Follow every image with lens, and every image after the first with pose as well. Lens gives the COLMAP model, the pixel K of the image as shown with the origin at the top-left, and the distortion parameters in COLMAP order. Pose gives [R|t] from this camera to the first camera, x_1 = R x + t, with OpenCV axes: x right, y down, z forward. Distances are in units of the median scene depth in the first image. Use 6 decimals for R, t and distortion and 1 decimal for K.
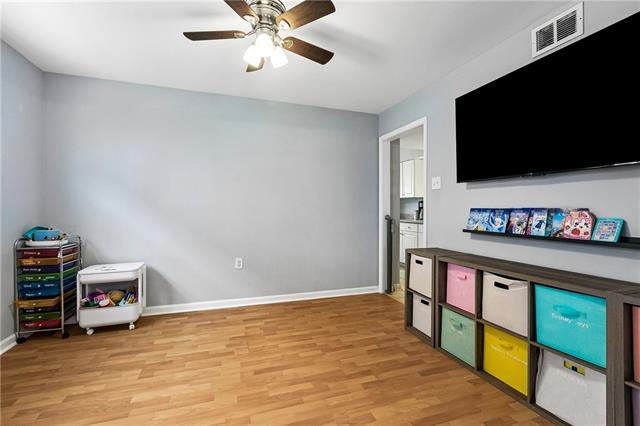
lens RADIAL K [[290.6, 0, 318.3], [0, 290.6, 212.1], [0, 0, 1]] dist [0.002141, 0.000228]
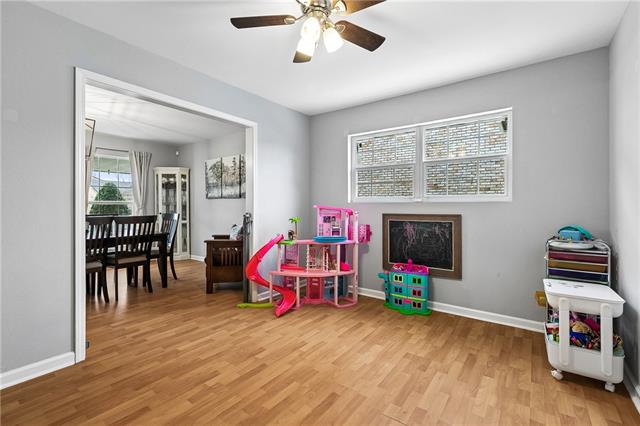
lens RADIAL K [[290.6, 0, 319.0], [0, 290.6, 207.3], [0, 0, 1]] dist [0.002141, 0.000228]
pose [[-0.830436, -0.004771, -0.557094, 0.318848], [-0.009350, 0.999942, 0.005375, -0.012532], [0.557036, 0.009673, -0.830432, 1.724096]]
